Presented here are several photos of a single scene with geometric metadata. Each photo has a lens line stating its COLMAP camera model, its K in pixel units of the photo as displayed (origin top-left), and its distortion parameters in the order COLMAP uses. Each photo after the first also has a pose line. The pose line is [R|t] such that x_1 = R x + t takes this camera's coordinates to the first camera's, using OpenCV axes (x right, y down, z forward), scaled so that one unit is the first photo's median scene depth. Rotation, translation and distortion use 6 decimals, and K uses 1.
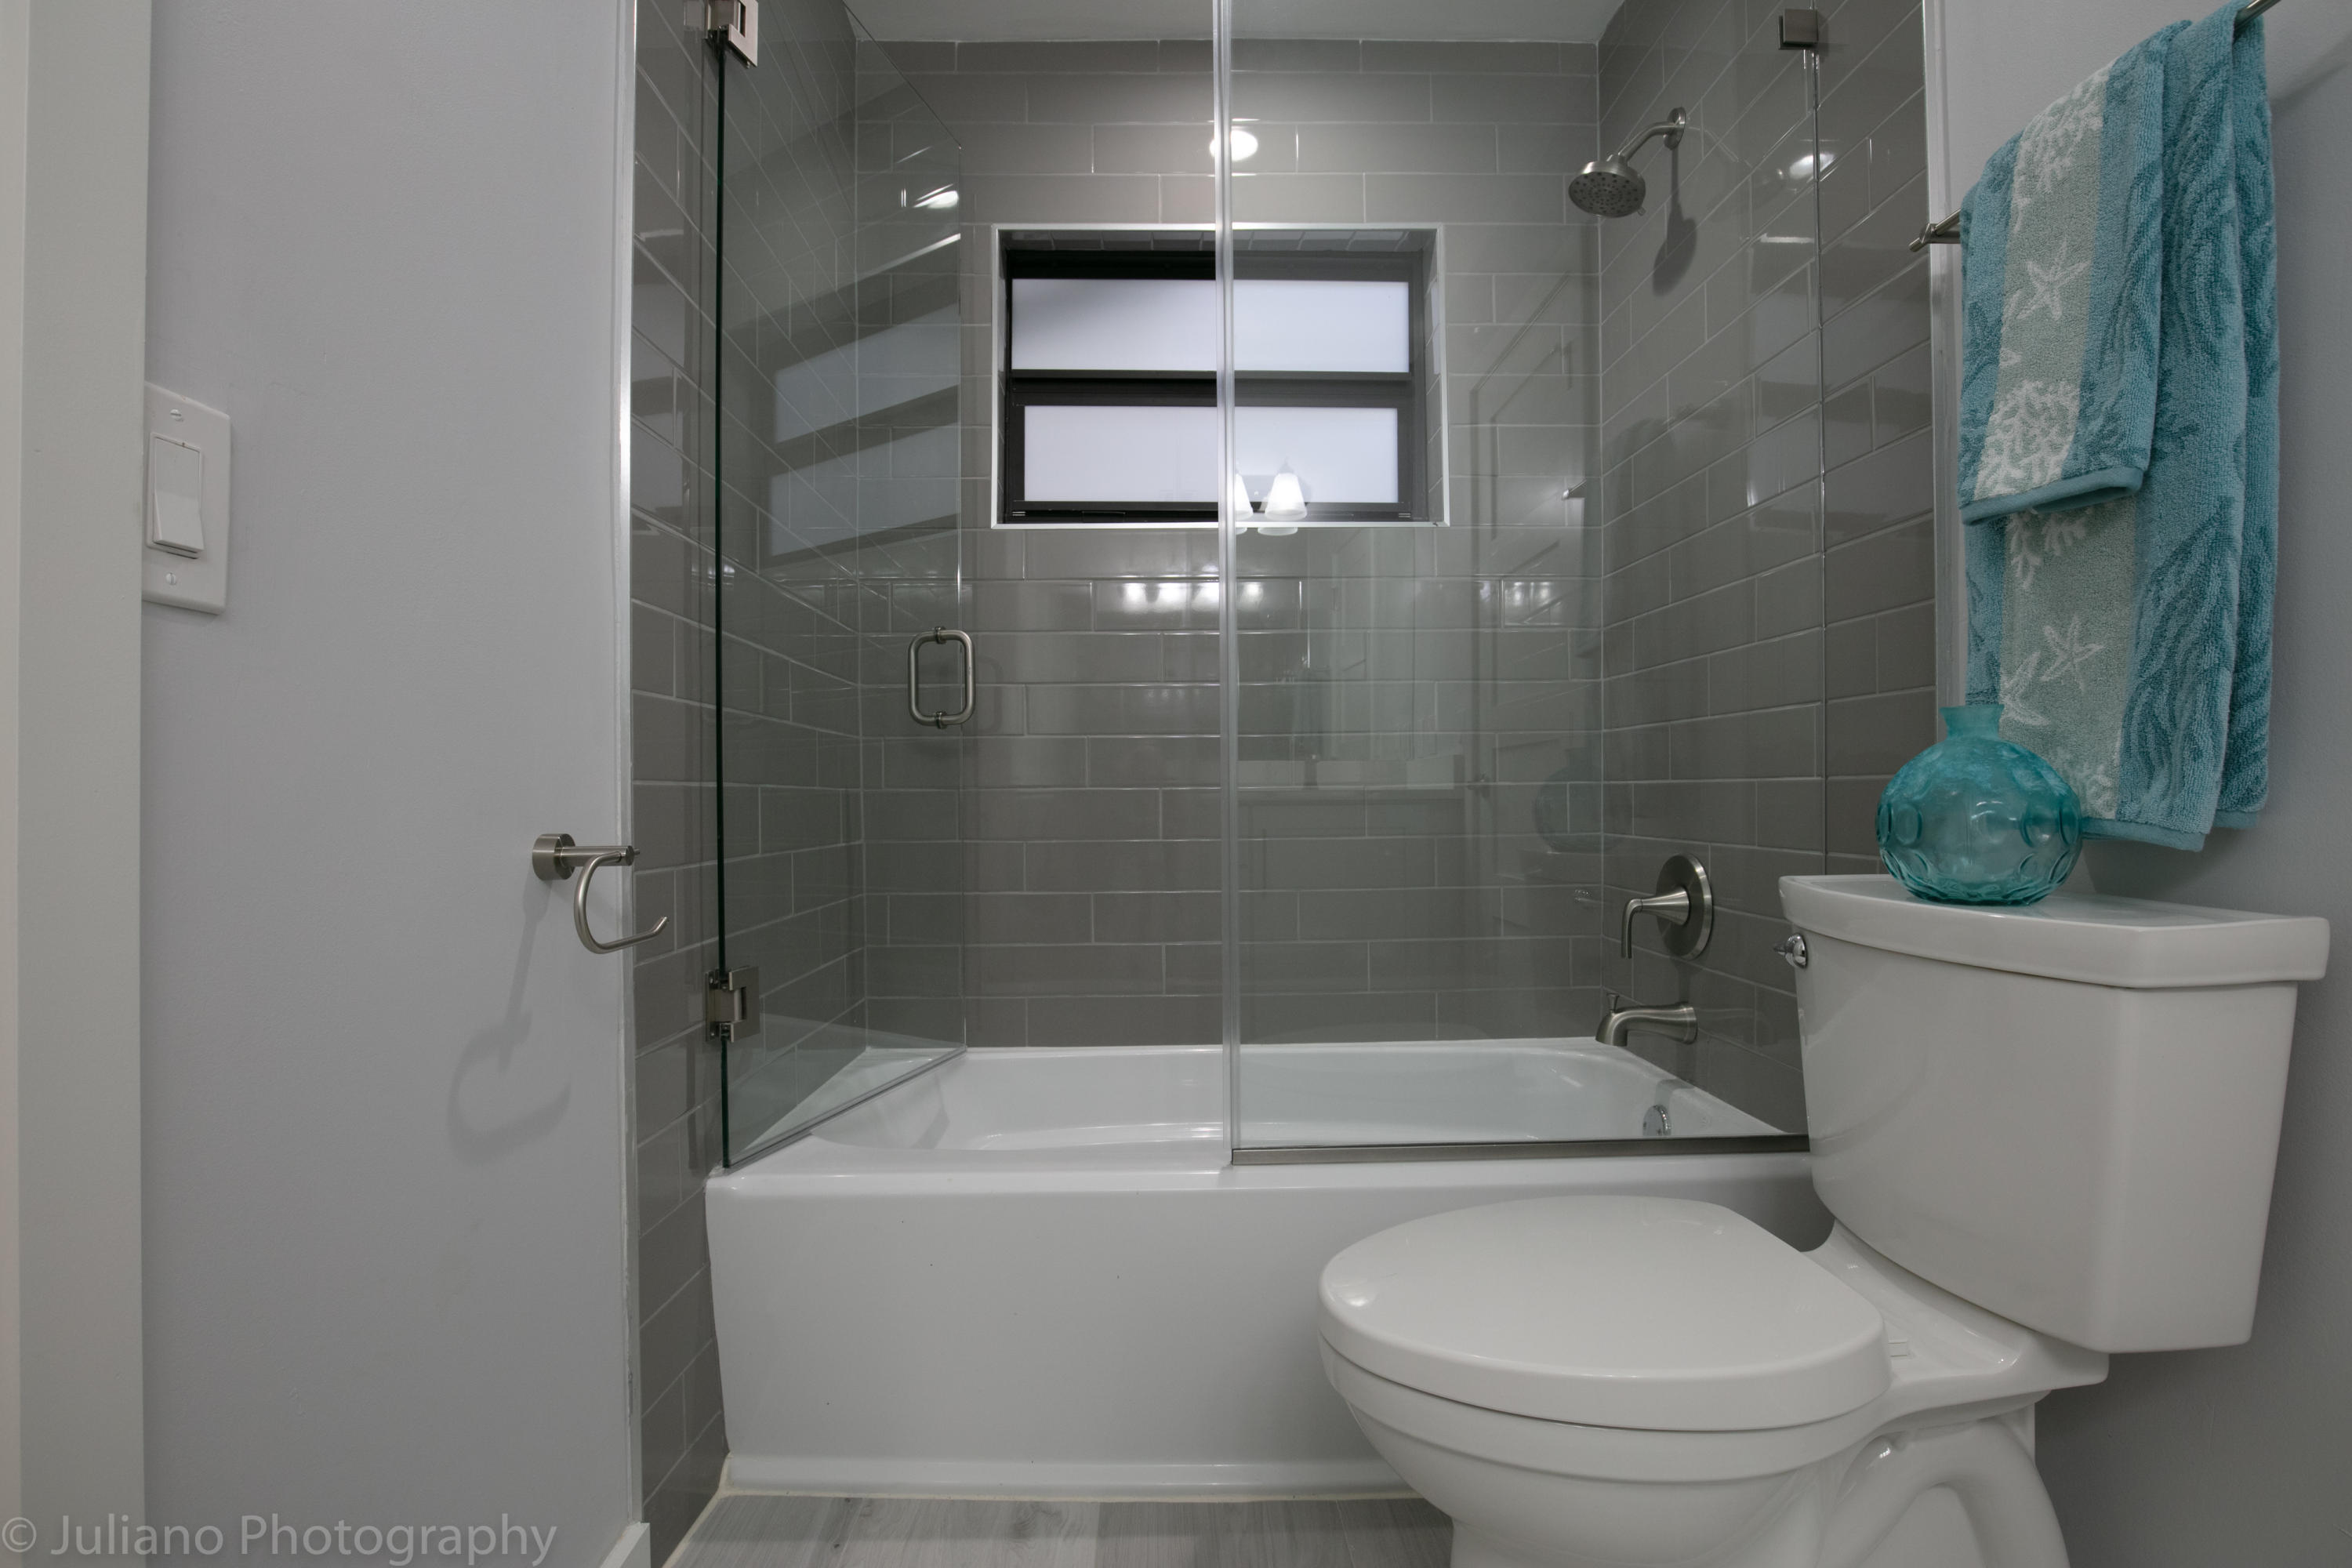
lens RADIAL K [[1039.4, 0, 1175.2], [0, 1039.4, 786.0], [0, 0, 1]] dist [0.000978, -0.000751]
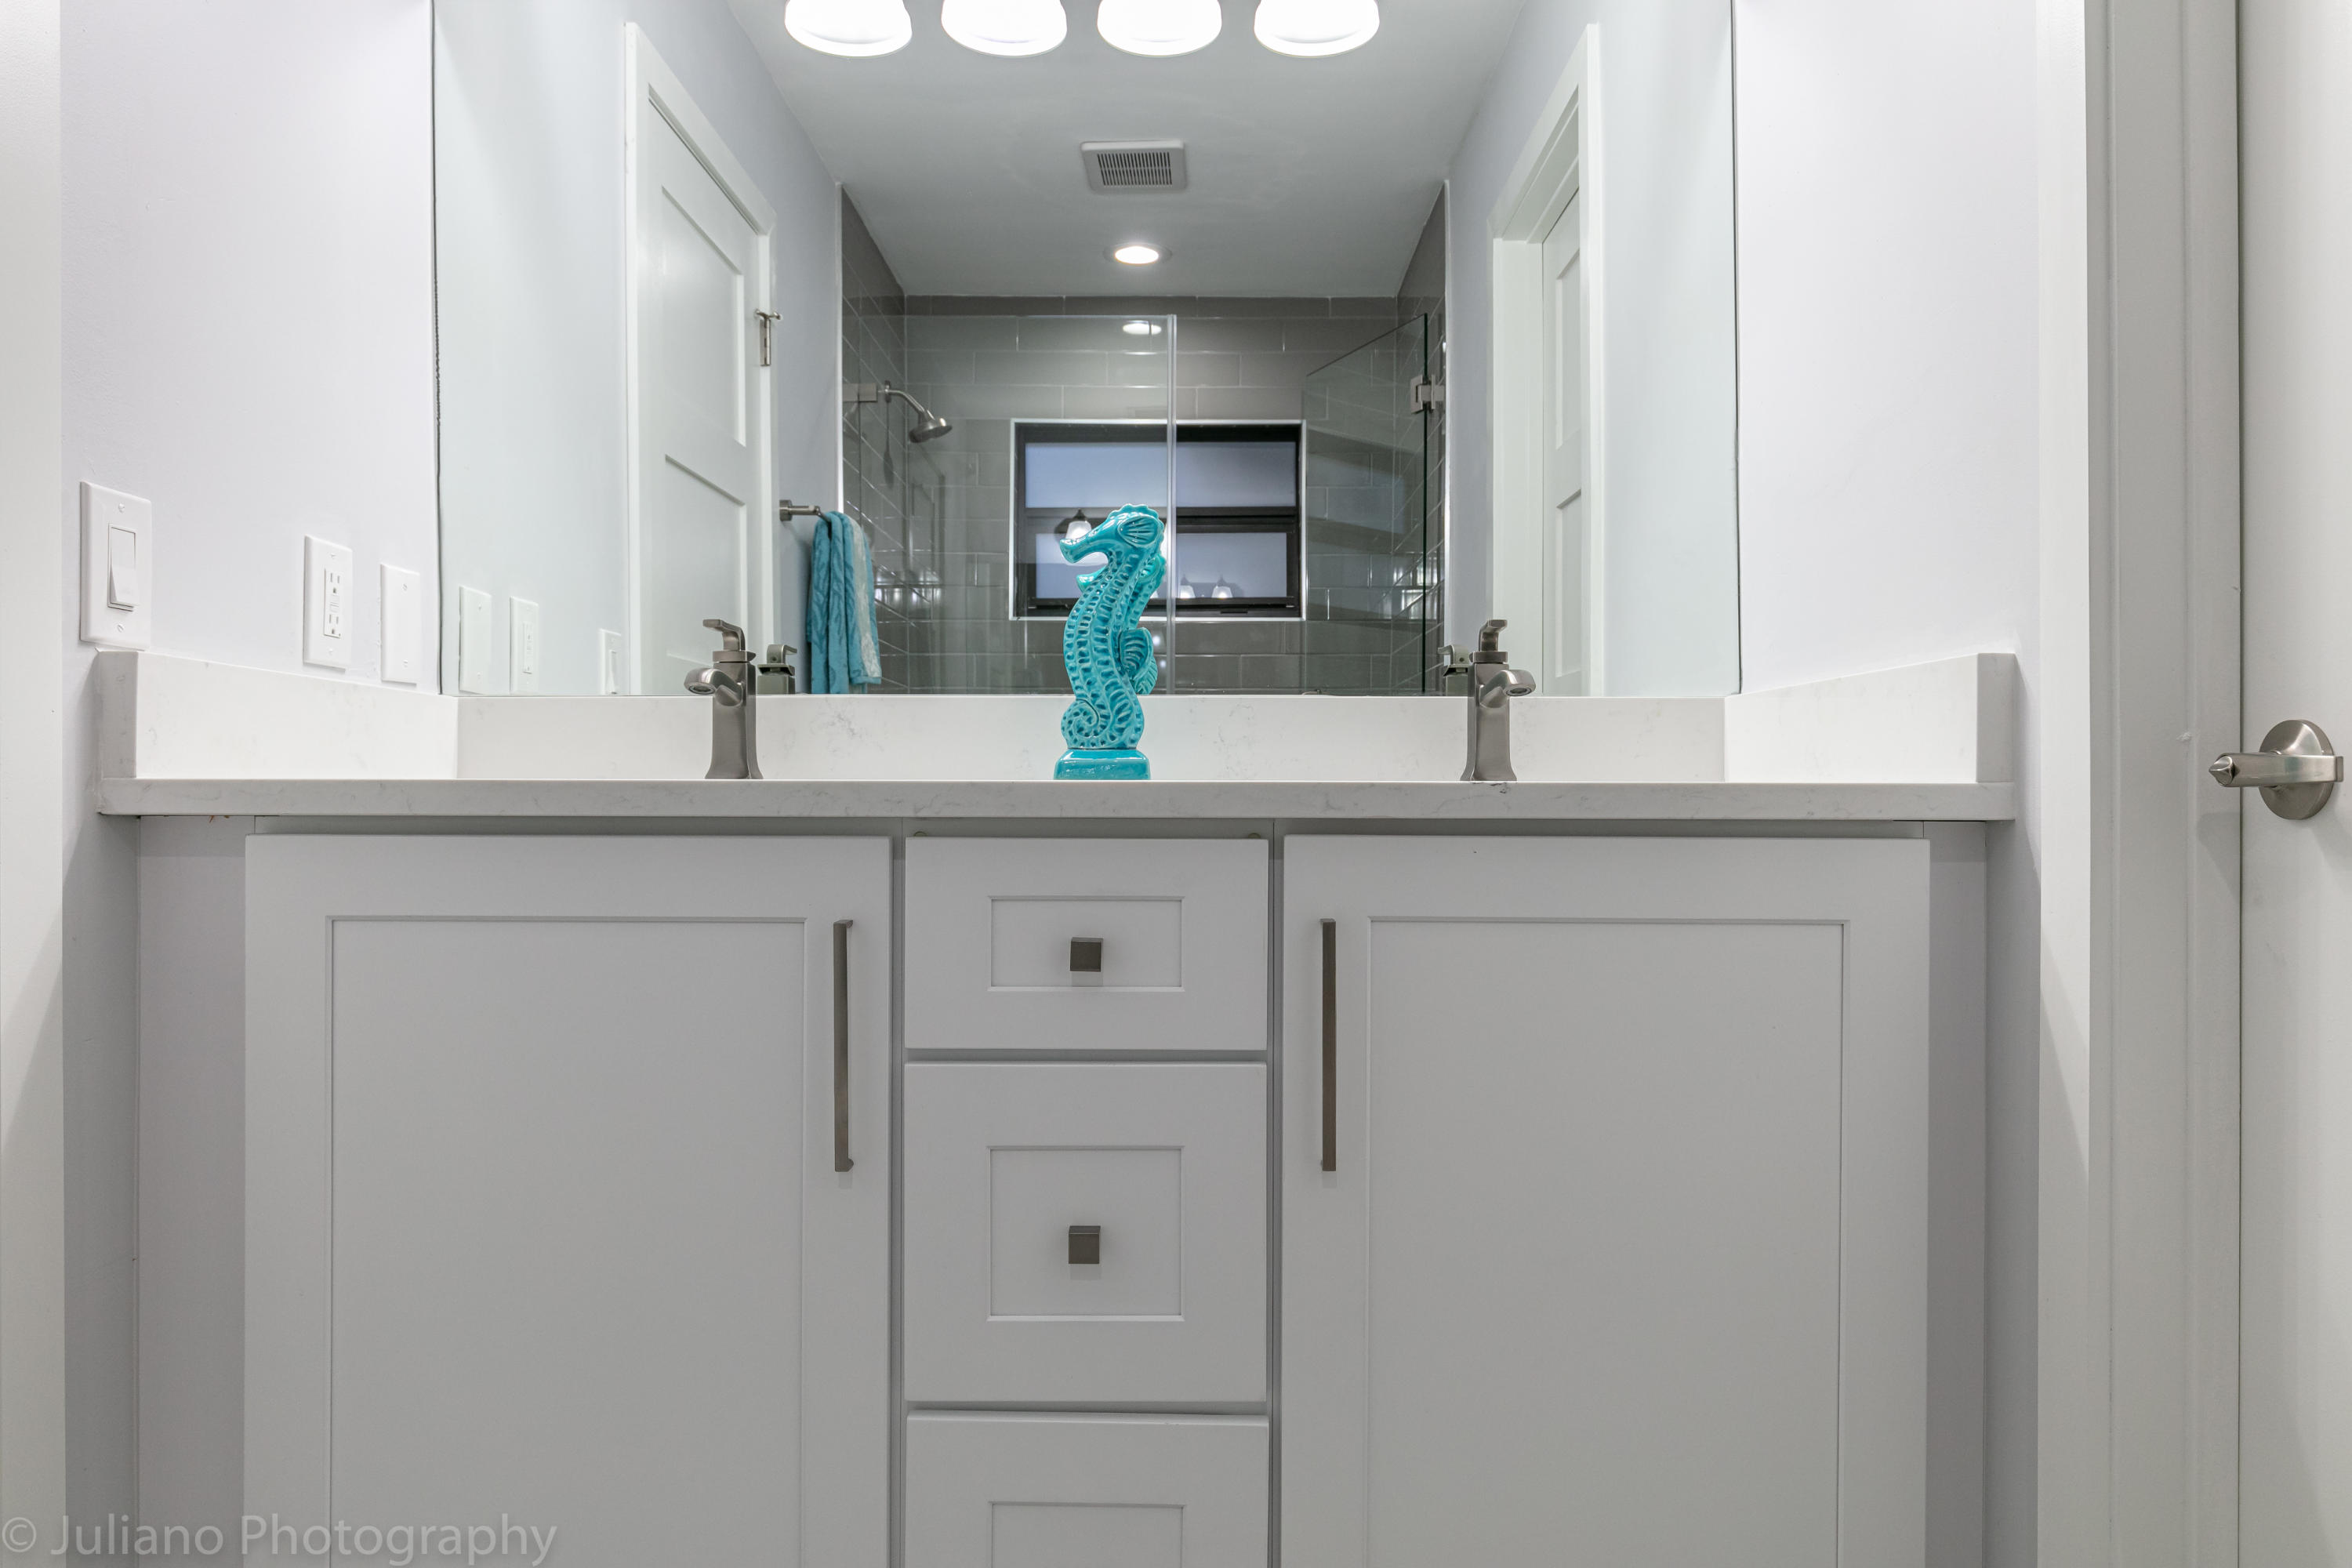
lens RADIAL K [[1633.3, 0, 1173.6], [0, 1633.3, 789.7], [0, 0, 1]] dist [0.003658, 0.000487]
pose [[0.999104, 0.001146, -0.042311, 0.151477], [-0.000803, 0.999967, 0.008104, -0.021393], [0.042318, -0.008063, 0.999072, -1.280325]]
